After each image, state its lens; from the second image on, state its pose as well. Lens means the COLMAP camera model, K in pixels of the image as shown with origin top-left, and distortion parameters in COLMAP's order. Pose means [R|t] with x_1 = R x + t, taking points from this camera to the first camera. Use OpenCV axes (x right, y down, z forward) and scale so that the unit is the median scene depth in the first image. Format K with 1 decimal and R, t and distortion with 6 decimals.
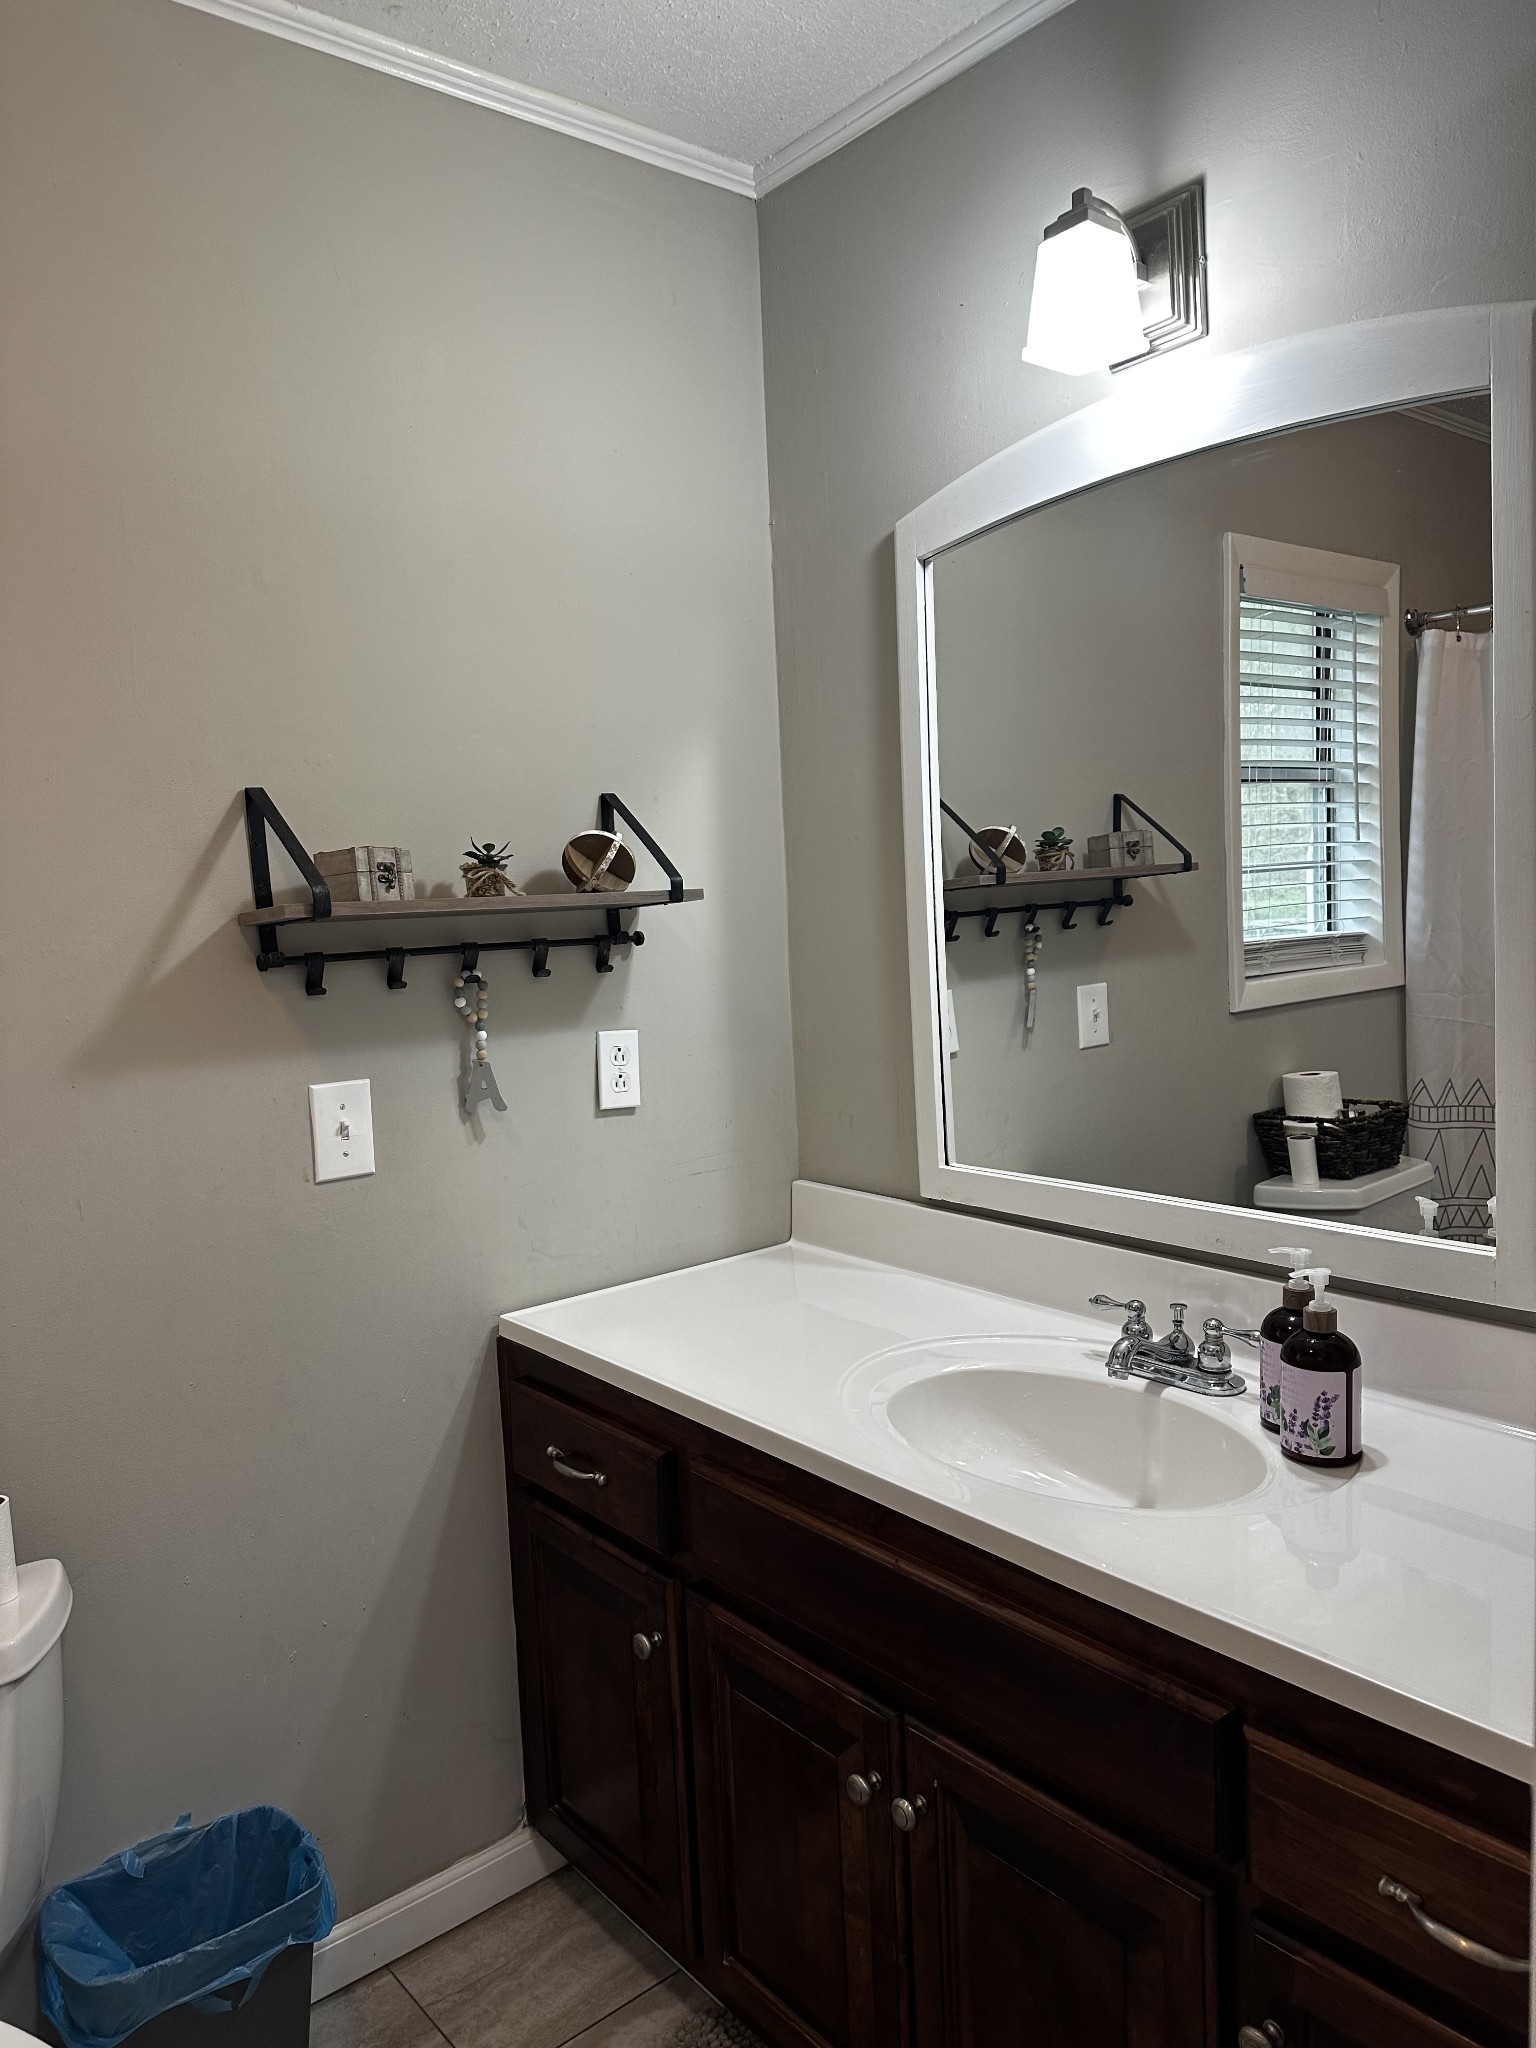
lens RADIAL K [[1439.1, 0, 756.8], [0, 1439.1, 1051.0], [0, 0, 1]] dist [0.061019, -0.063206]
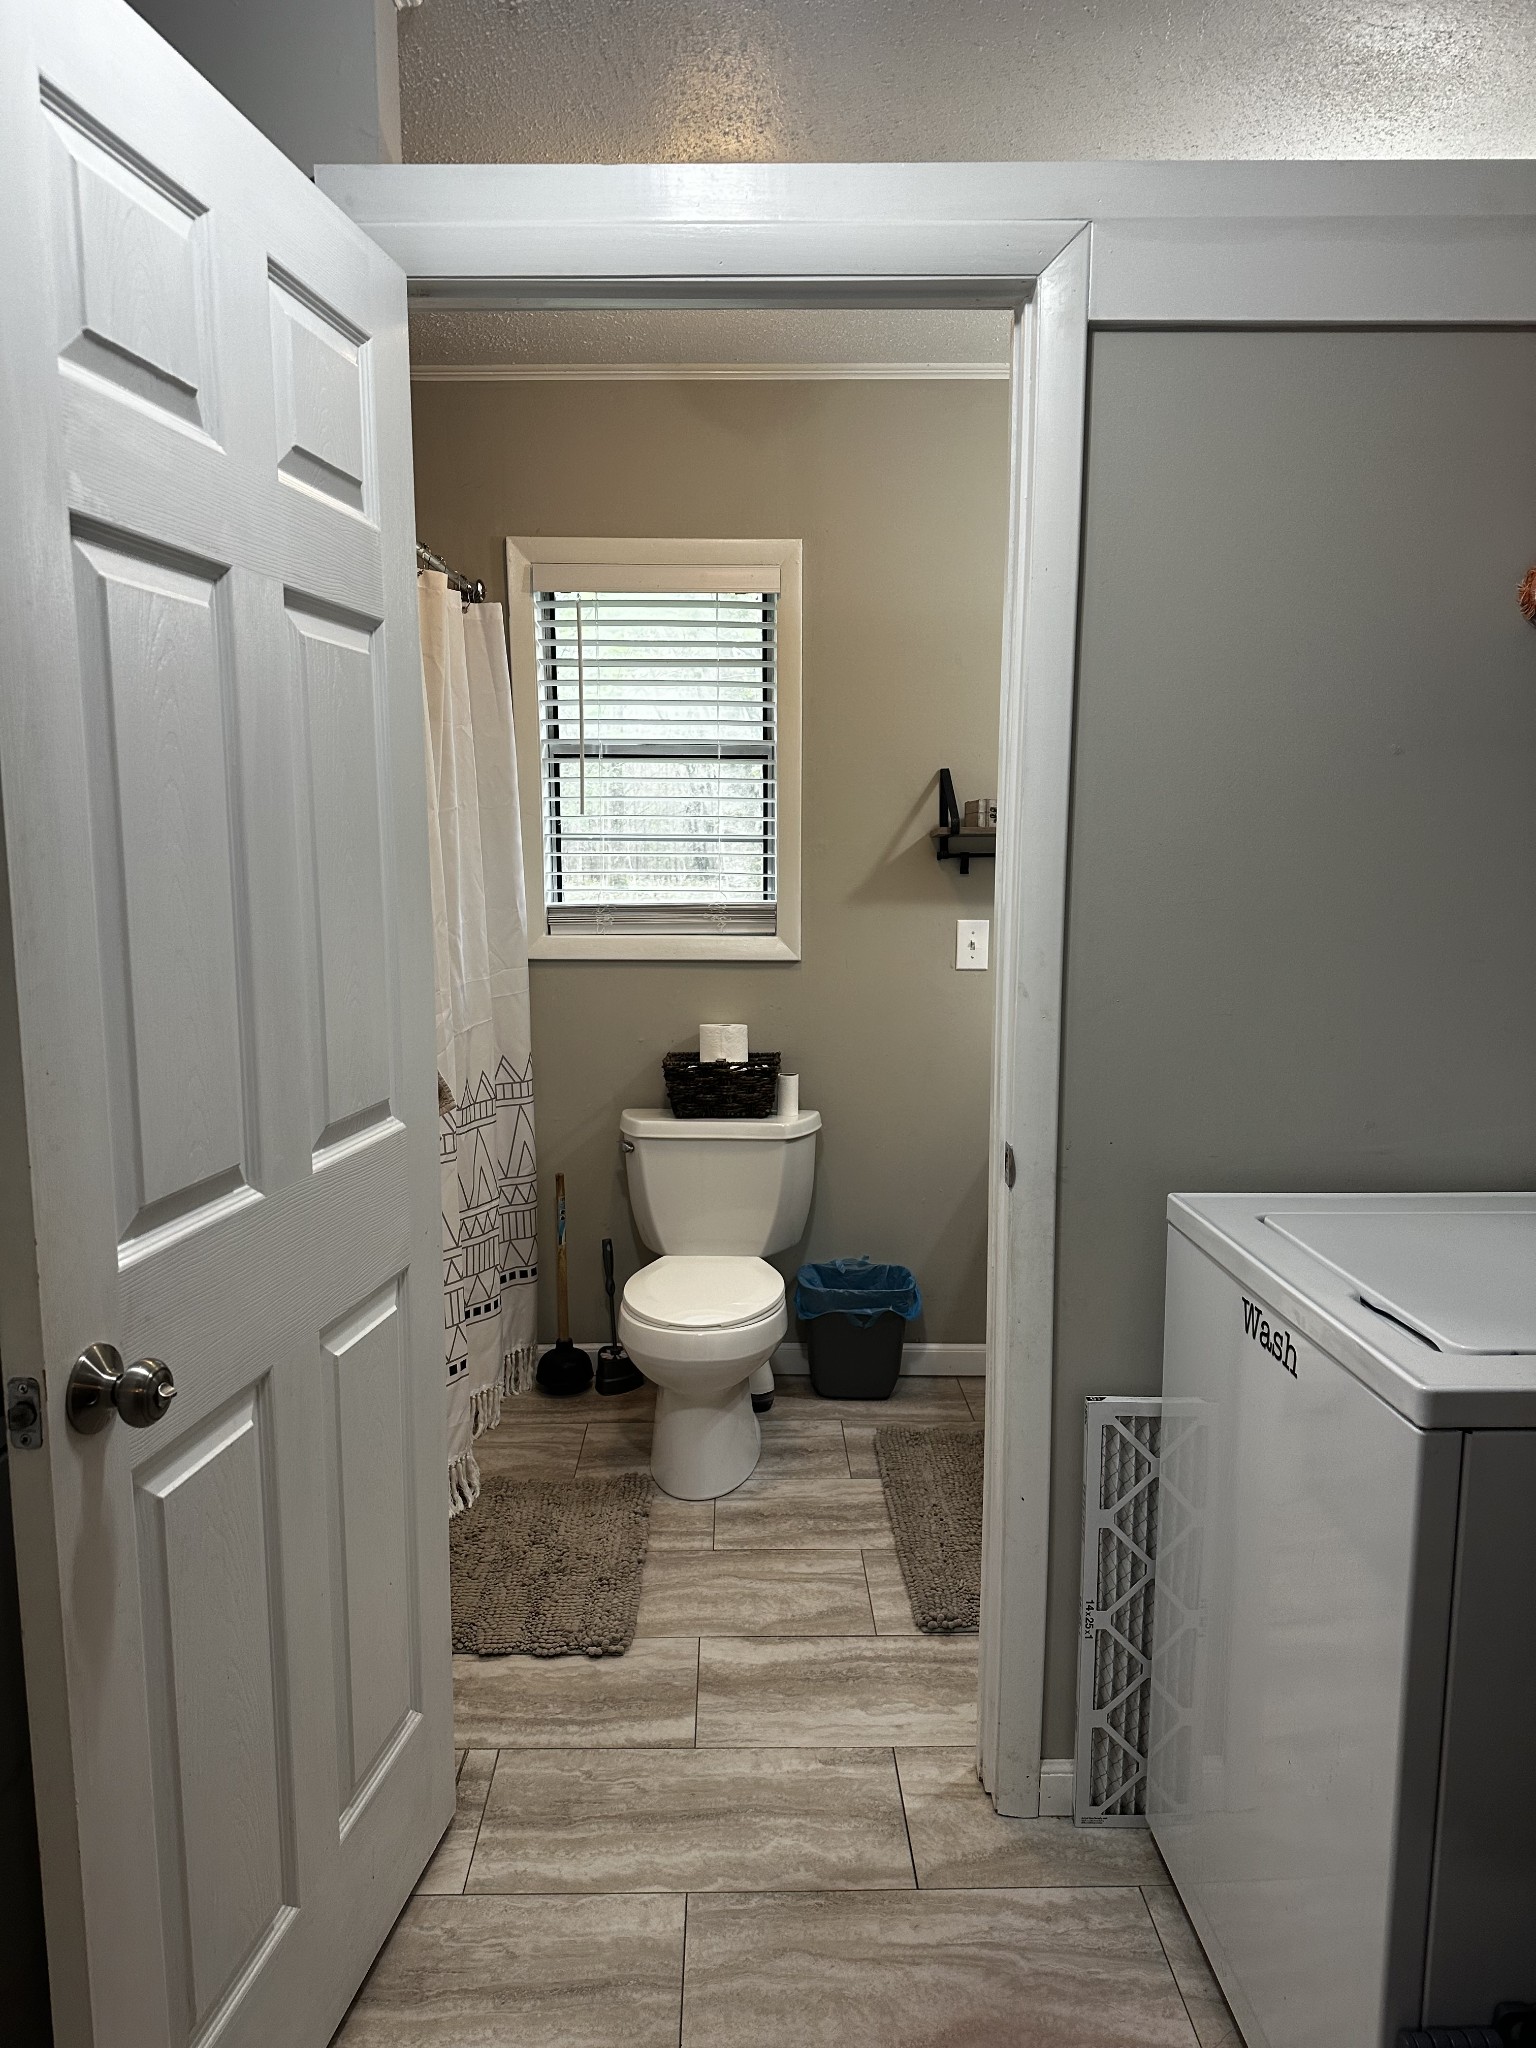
lens RADIAL K [[1439.1, 0, 761.0], [0, 1439.1, 1028.3], [0, 0, 1]] dist [0.061019, -0.063206]
pose [[0.768617, 0.116639, -0.628986, 0.753080], [-0.099816, 0.993061, 0.062178, 0.076727], [0.631874, 0.014992, 0.774926, -0.710722]]
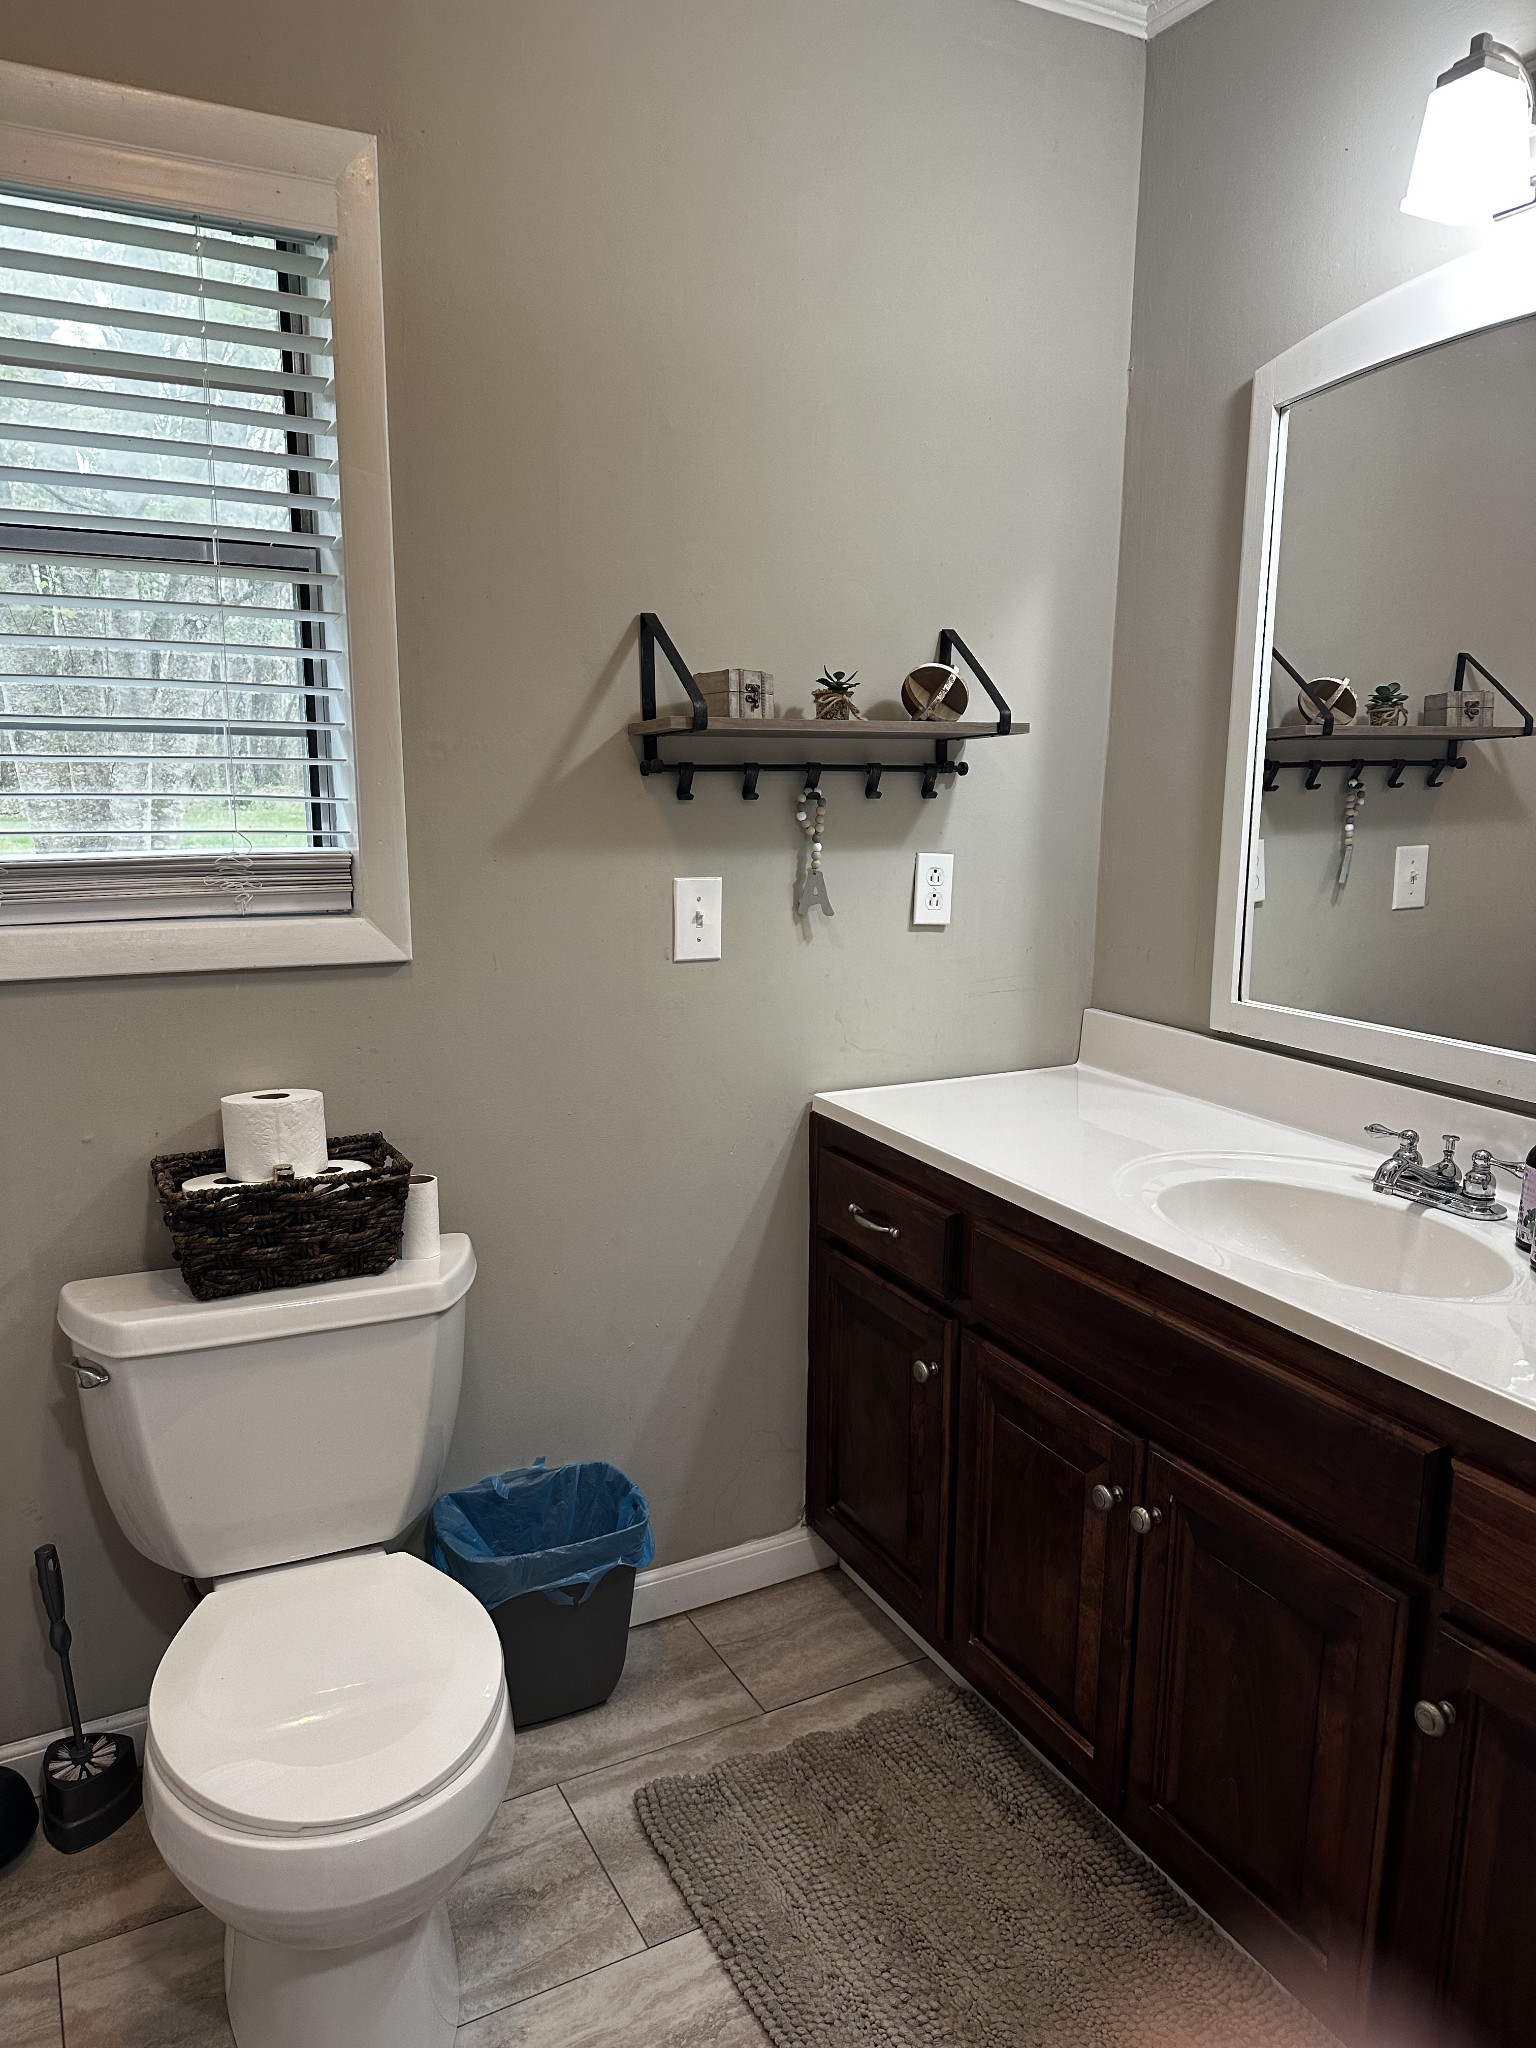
lens RADIAL K [[1439.1, 0, 752.8], [0, 1439.1, 1035.3], [0, 0, 1]] dist [0.061019, -0.063206]
pose [[0.976892, 0.091840, -0.192998, -0.010813], [-0.073775, 0.992368, 0.098803, 0.031215], [0.200599, -0.082281, 0.976212, -0.132512]]
